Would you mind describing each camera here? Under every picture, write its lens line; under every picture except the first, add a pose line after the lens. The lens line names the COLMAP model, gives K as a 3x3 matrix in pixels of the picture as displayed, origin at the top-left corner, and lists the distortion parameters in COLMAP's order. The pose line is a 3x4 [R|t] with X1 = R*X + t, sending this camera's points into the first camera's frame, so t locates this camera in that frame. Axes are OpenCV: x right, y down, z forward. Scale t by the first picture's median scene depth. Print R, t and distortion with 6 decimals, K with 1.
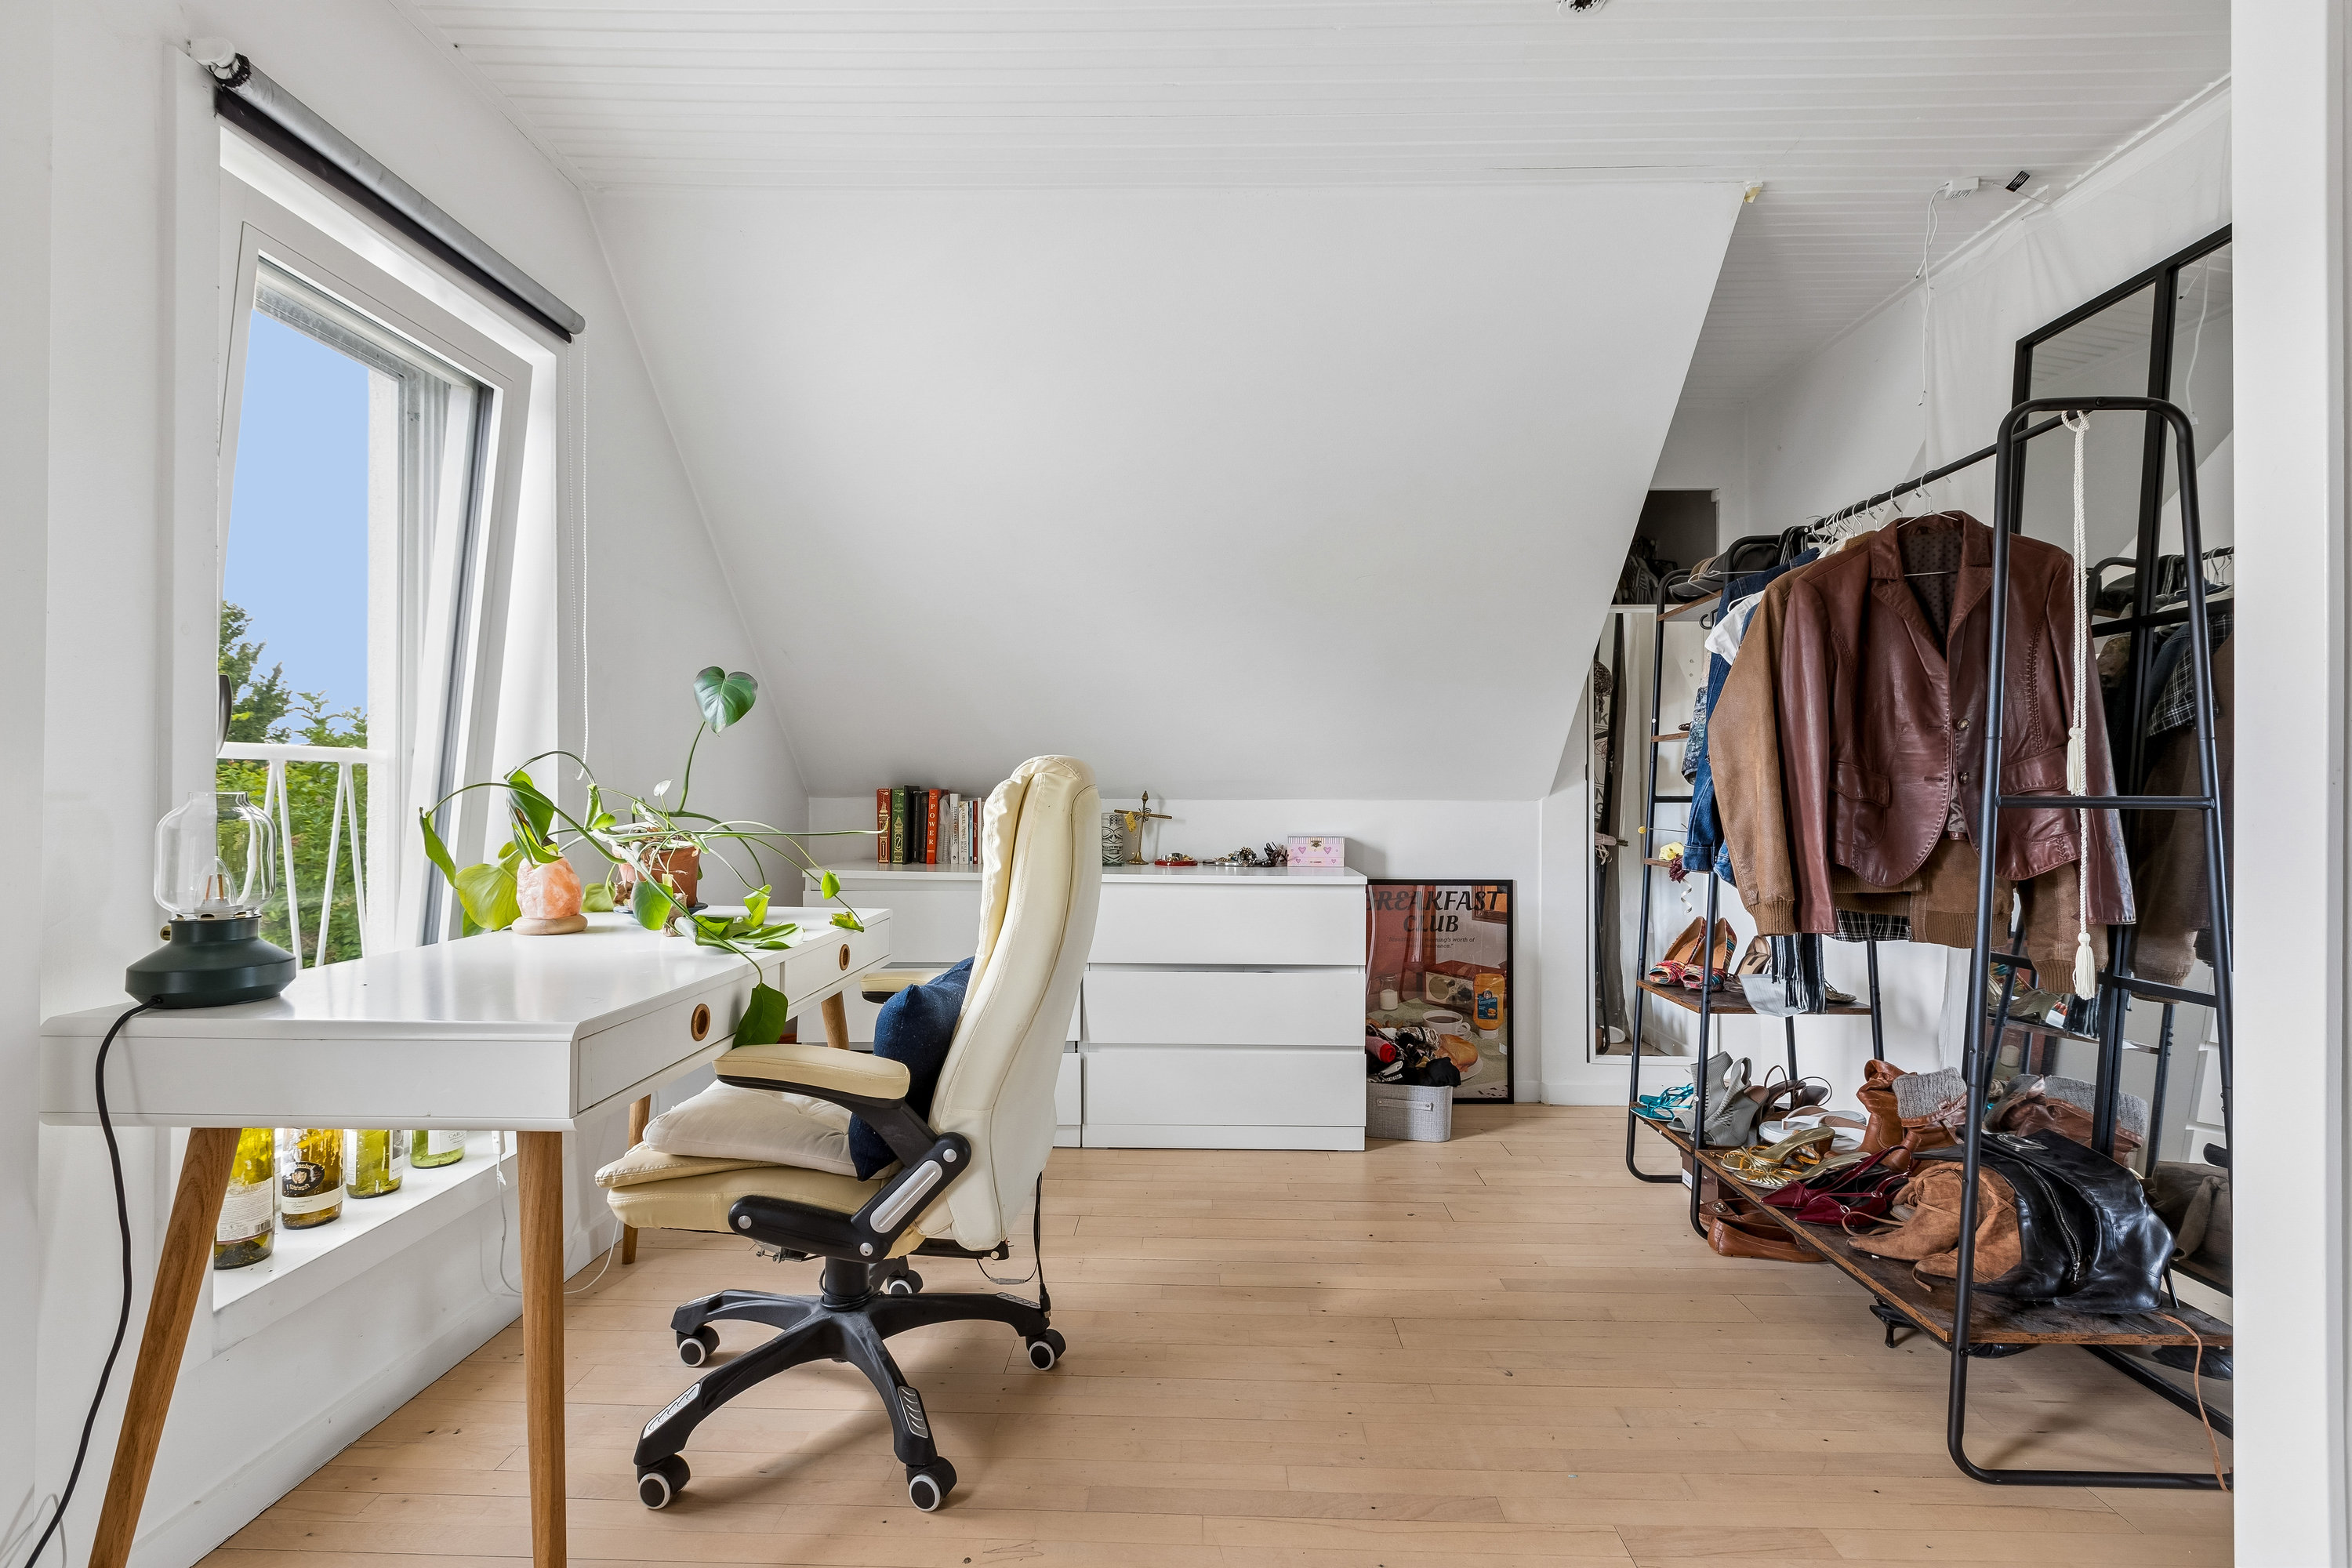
lens RADIAL K [[1086.4, 0, 1186.0], [0, 1086.4, 791.0], [0, 0, 1]] dist [0.002318, 0.001172]
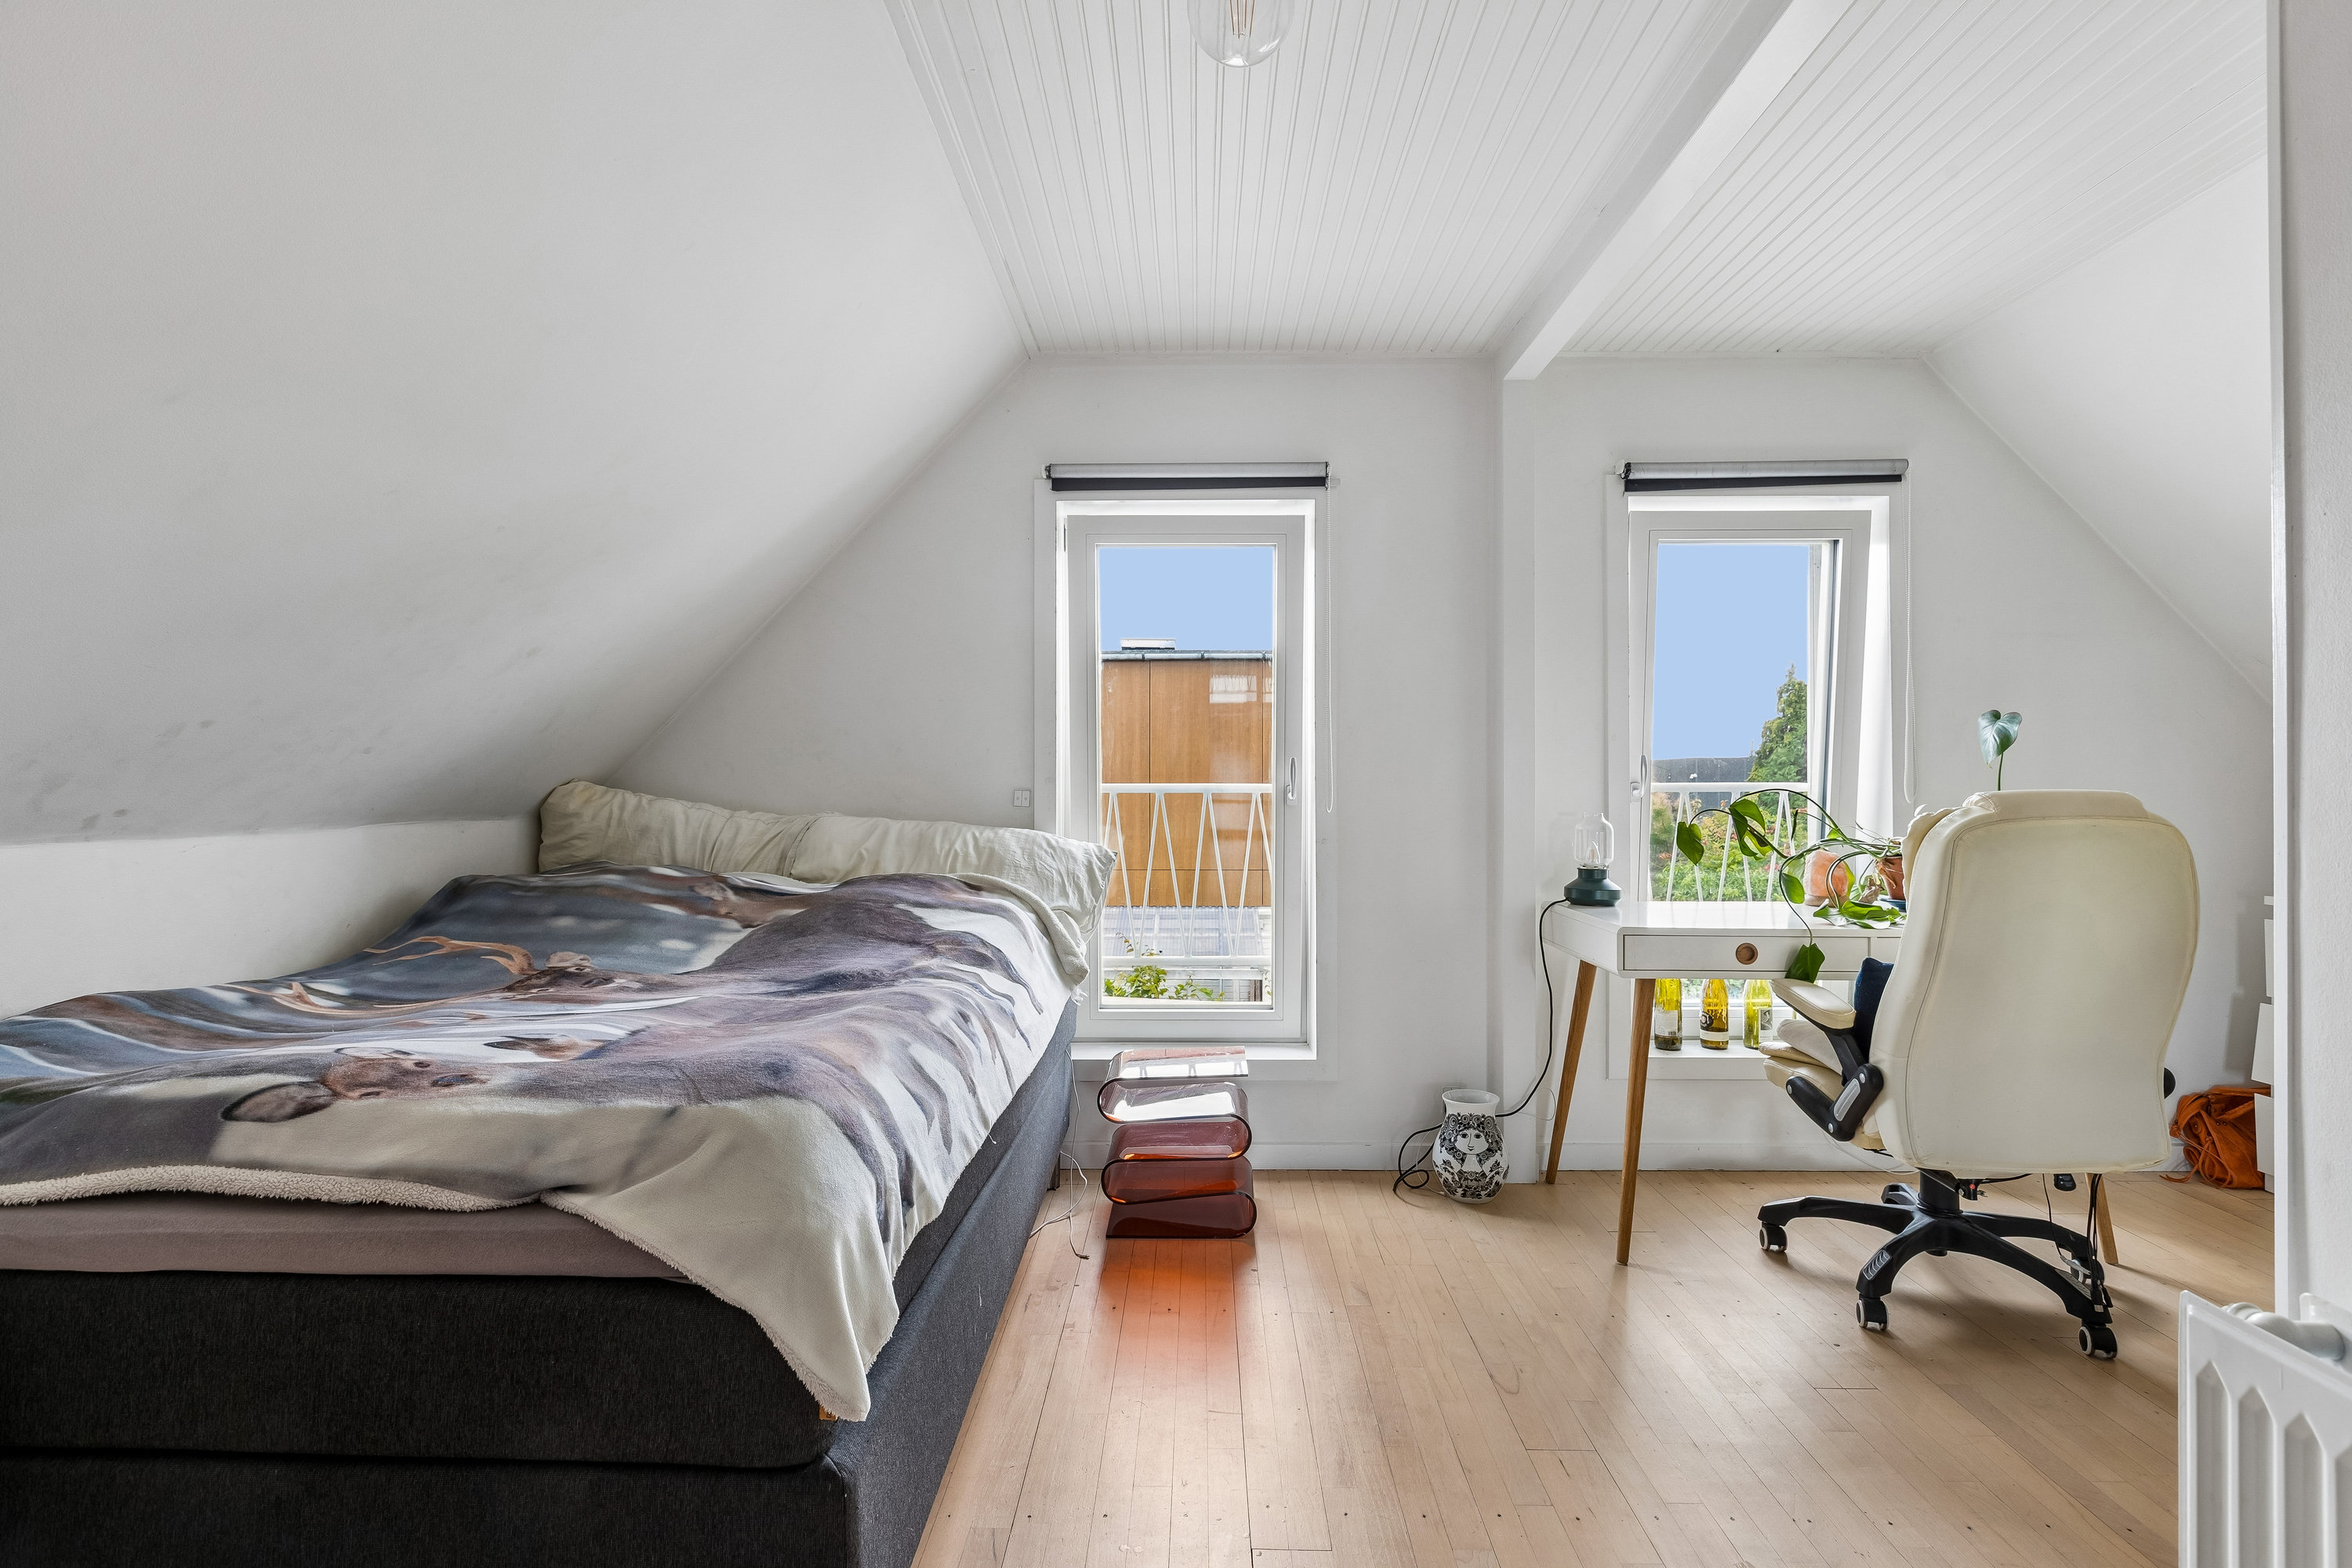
lens RADIAL K [[1199.3, 0, 1189.9], [0, 1199.3, 783.2], [0, 0, 1]] dist [-0.003230, -0.000292]
pose [[-0.000042, -0.008727, -0.999962, 1.300002], [0.007976, 0.999930, -0.008727, -0.036682], [0.999968, -0.007976, 0.000027, 0.135241]]
